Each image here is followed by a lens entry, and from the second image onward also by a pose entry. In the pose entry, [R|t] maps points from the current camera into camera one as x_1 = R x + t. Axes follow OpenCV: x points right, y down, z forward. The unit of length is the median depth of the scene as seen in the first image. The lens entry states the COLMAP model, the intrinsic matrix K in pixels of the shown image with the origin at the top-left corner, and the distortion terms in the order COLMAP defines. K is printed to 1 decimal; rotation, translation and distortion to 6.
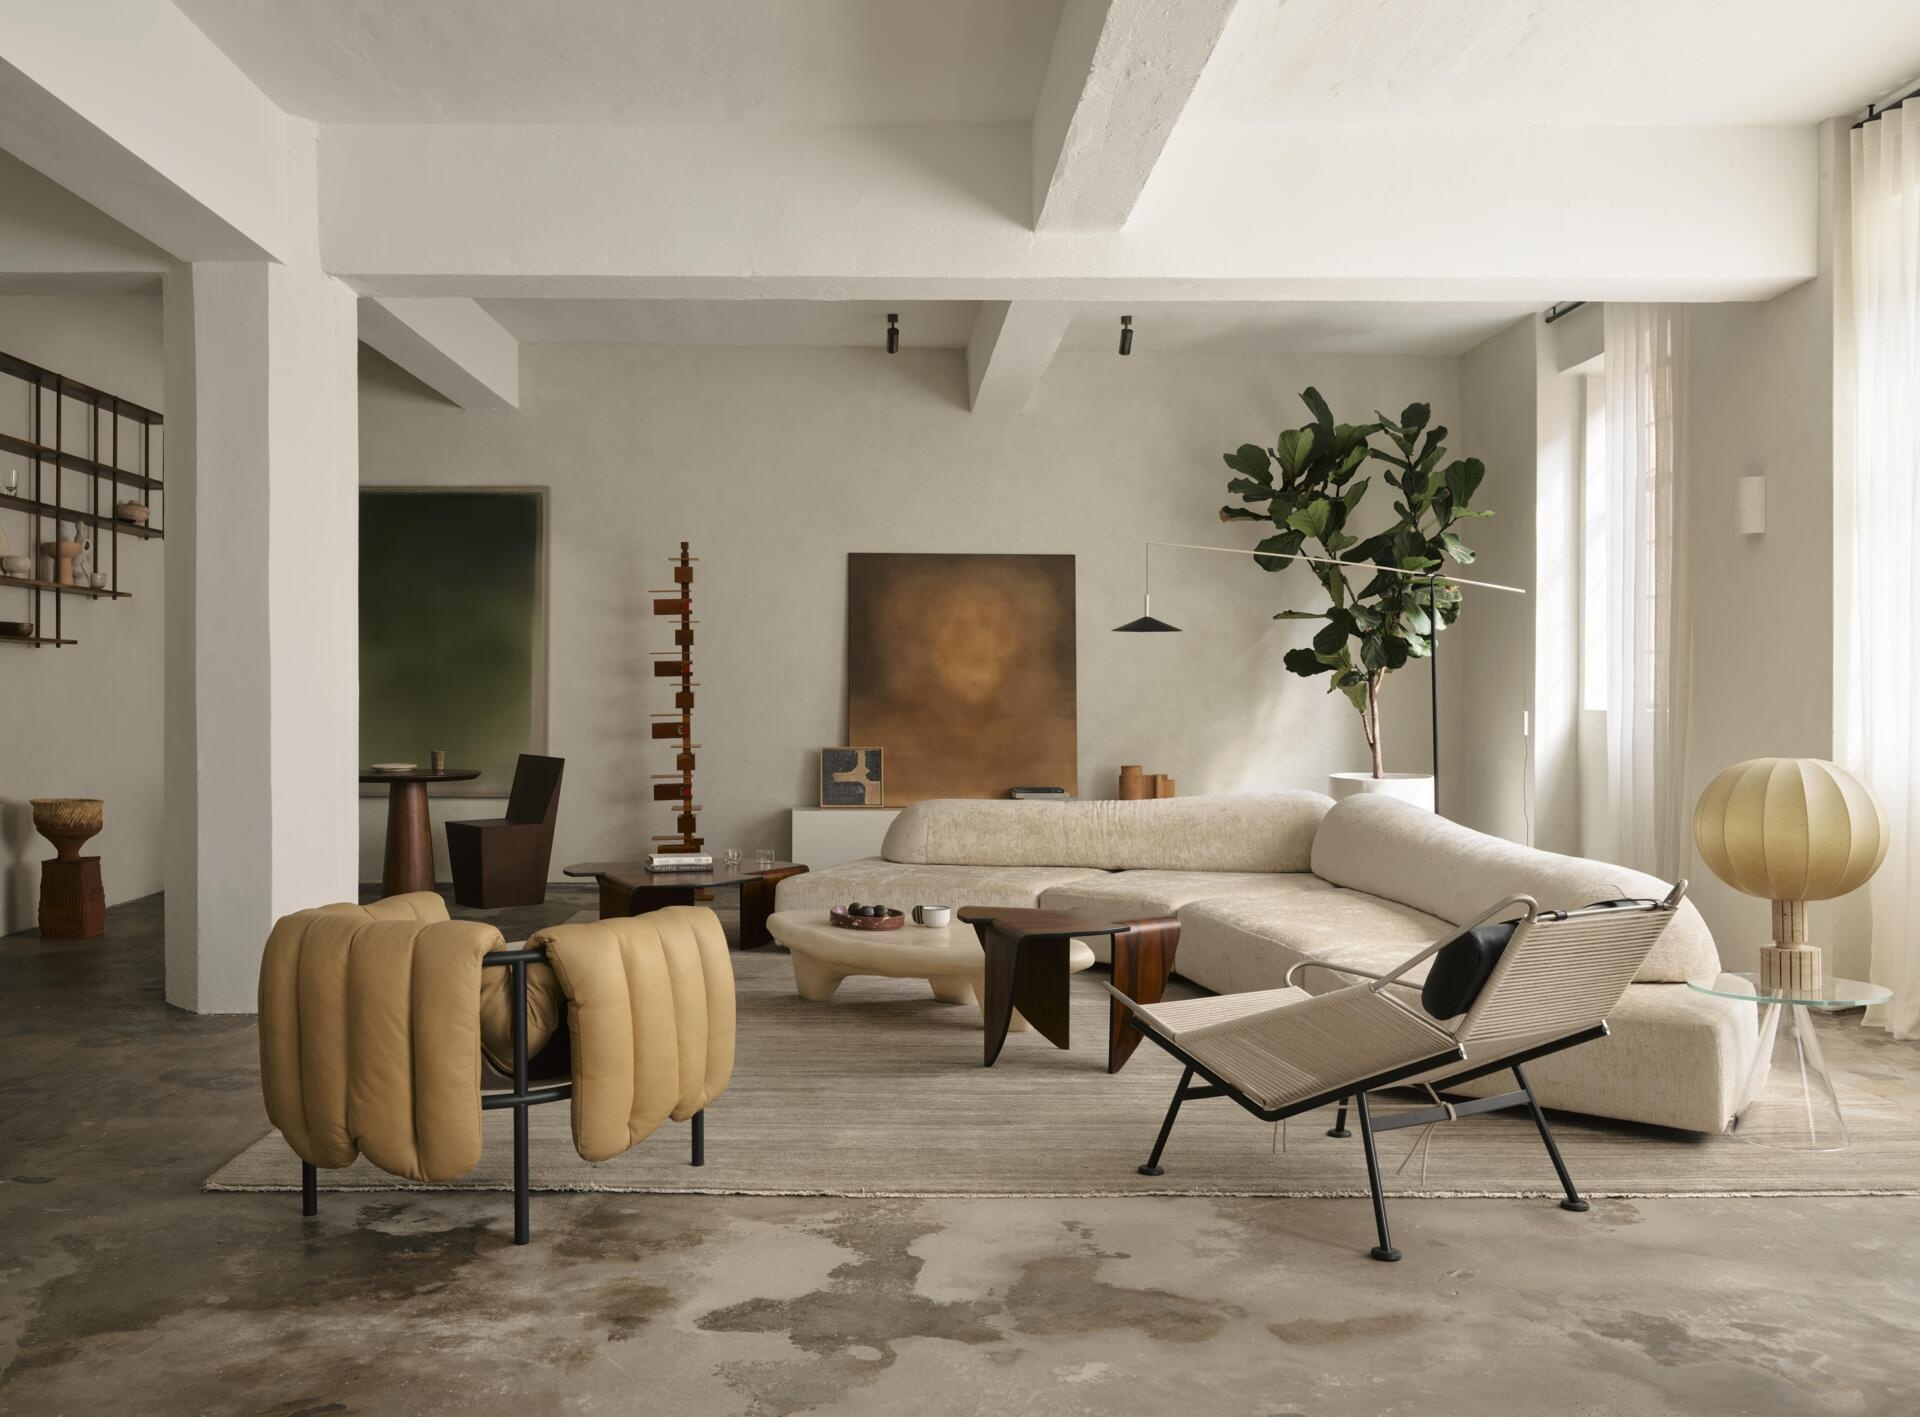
lens RADIAL K [[1683.9, 0, 950.9], [0, 1683.9, 703.0], [0, 0, 1]] dist [0.017191, 0.005571]
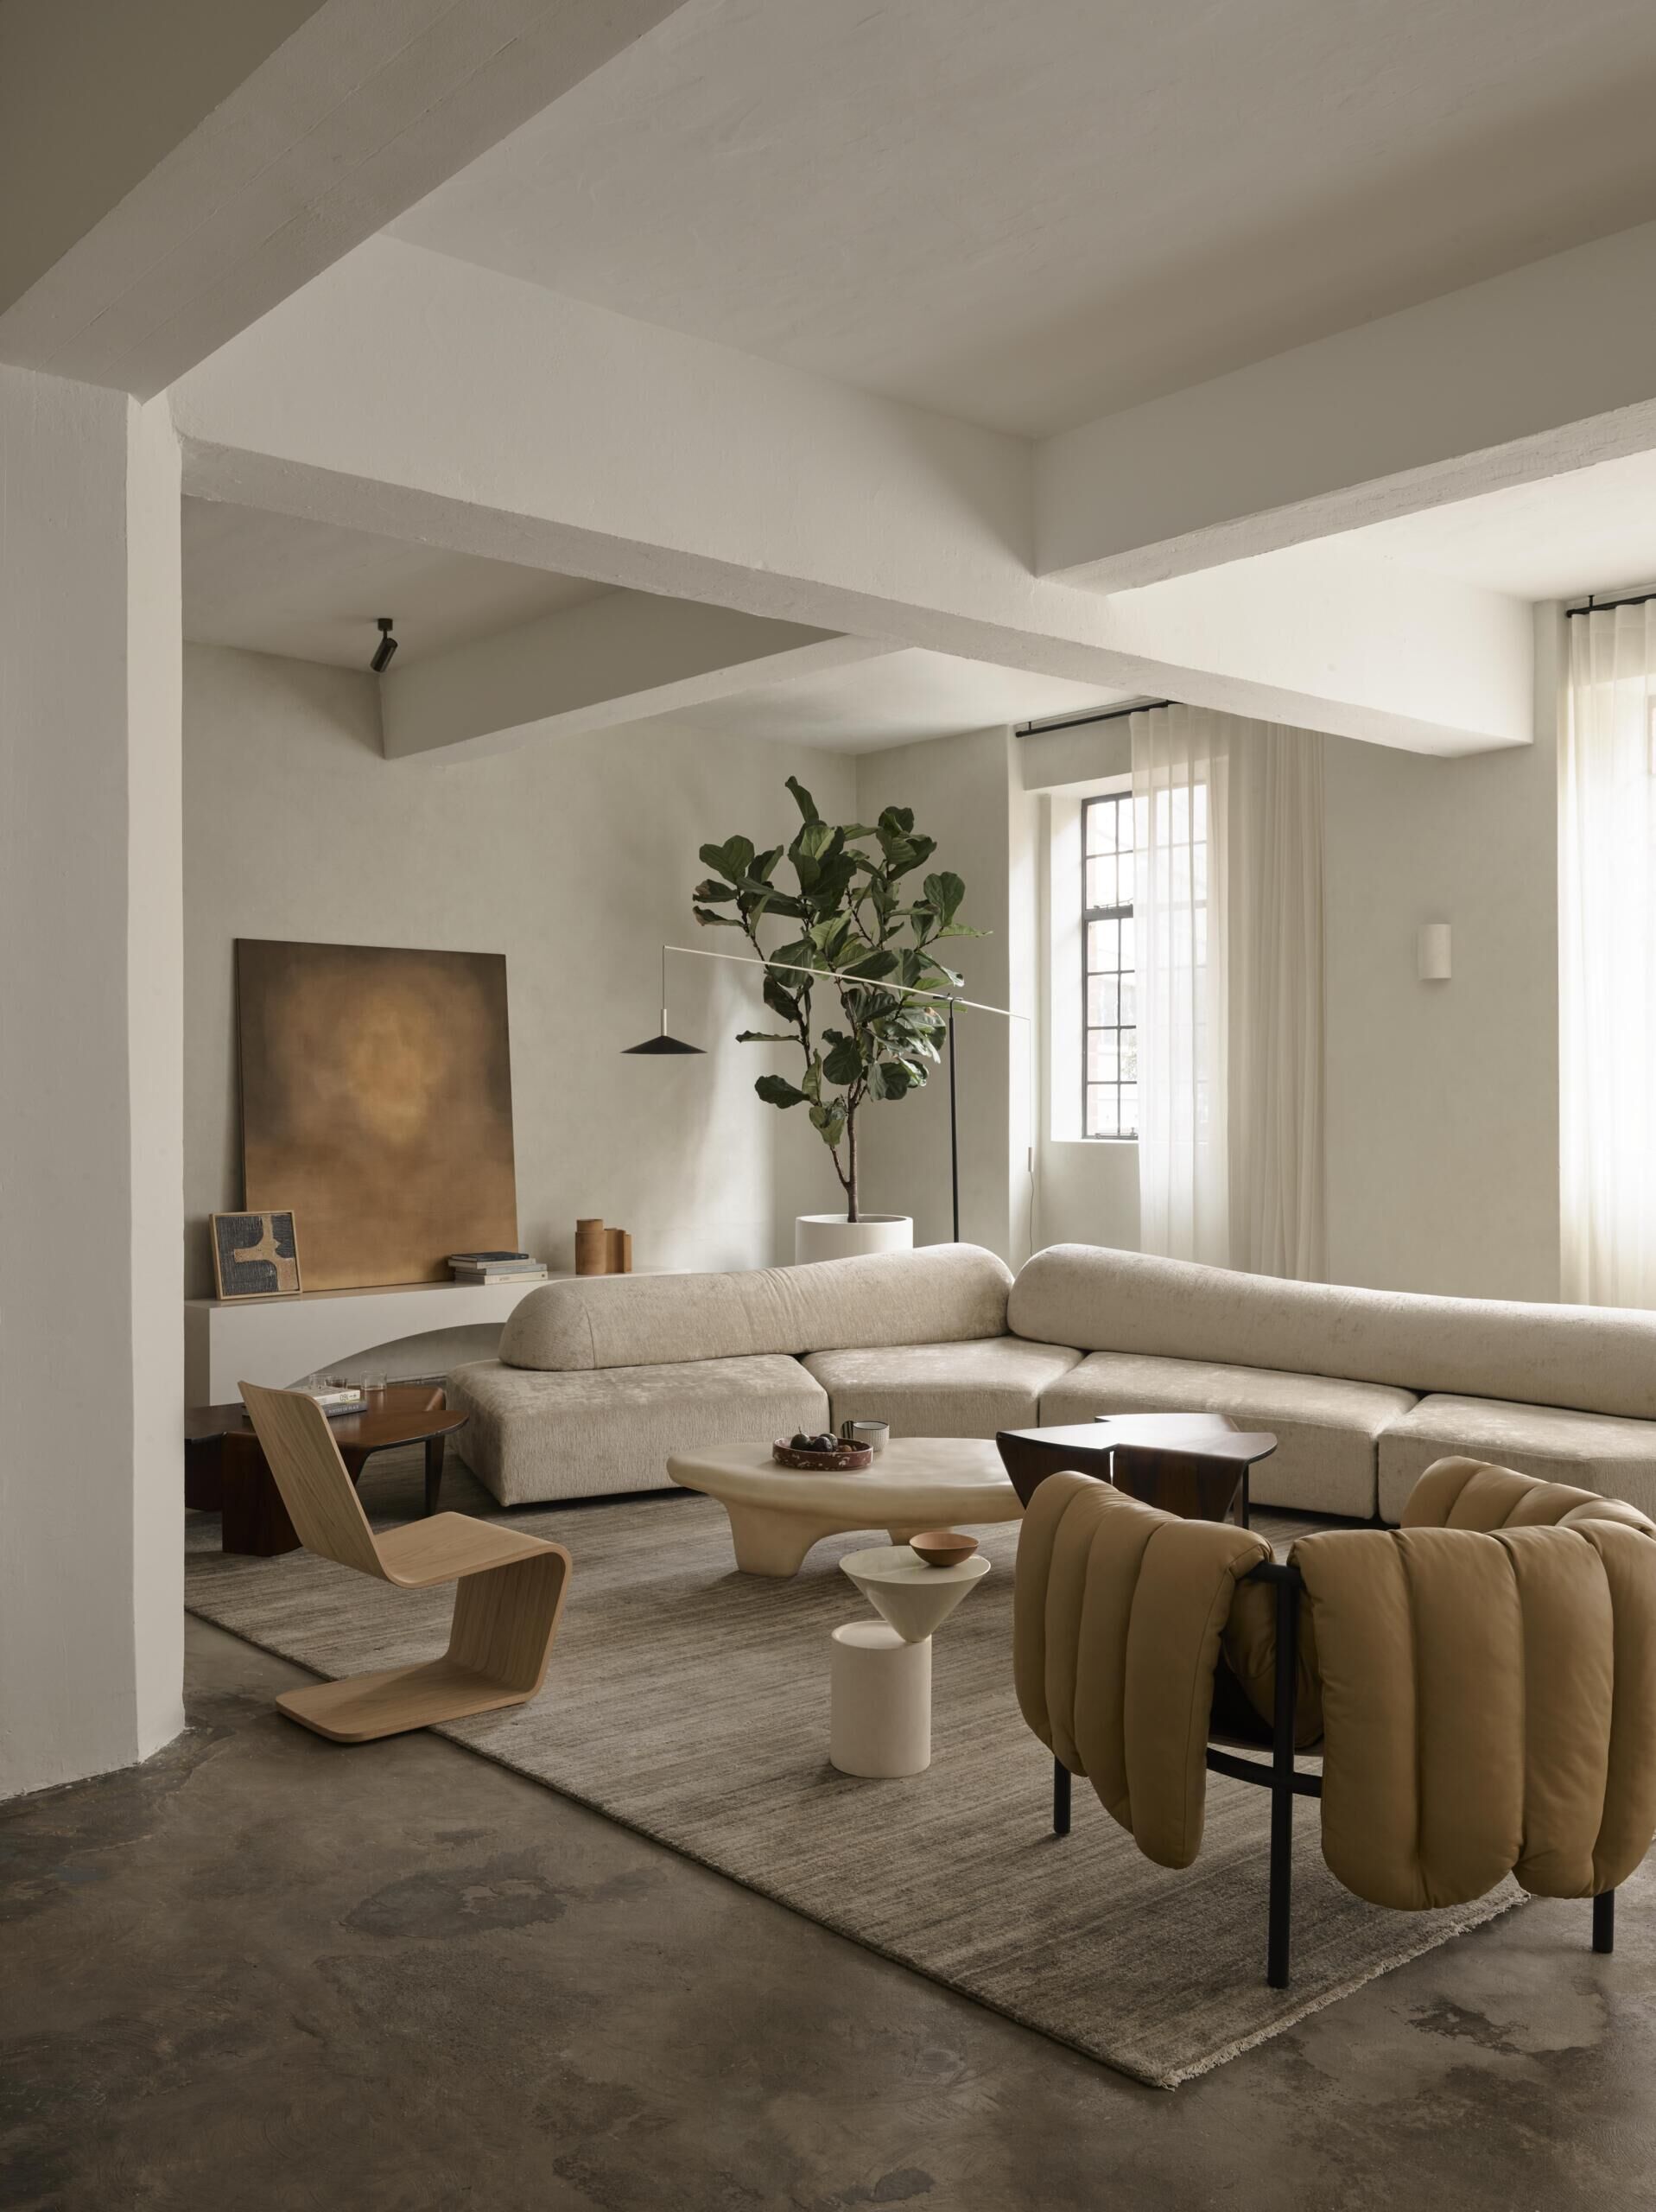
lens RADIAL K [[1860.4, 0, 824.2], [0, 1860.4, 1118.9], [0, 0, 1]] dist [-0.011363, -0.002300]
pose [[0.767263, -0.014280, 0.641174, -0.401904], [0.009491, 0.999895, 0.010911, -0.020844], [-0.641263, -0.002286, 0.767318, 0.257132]]
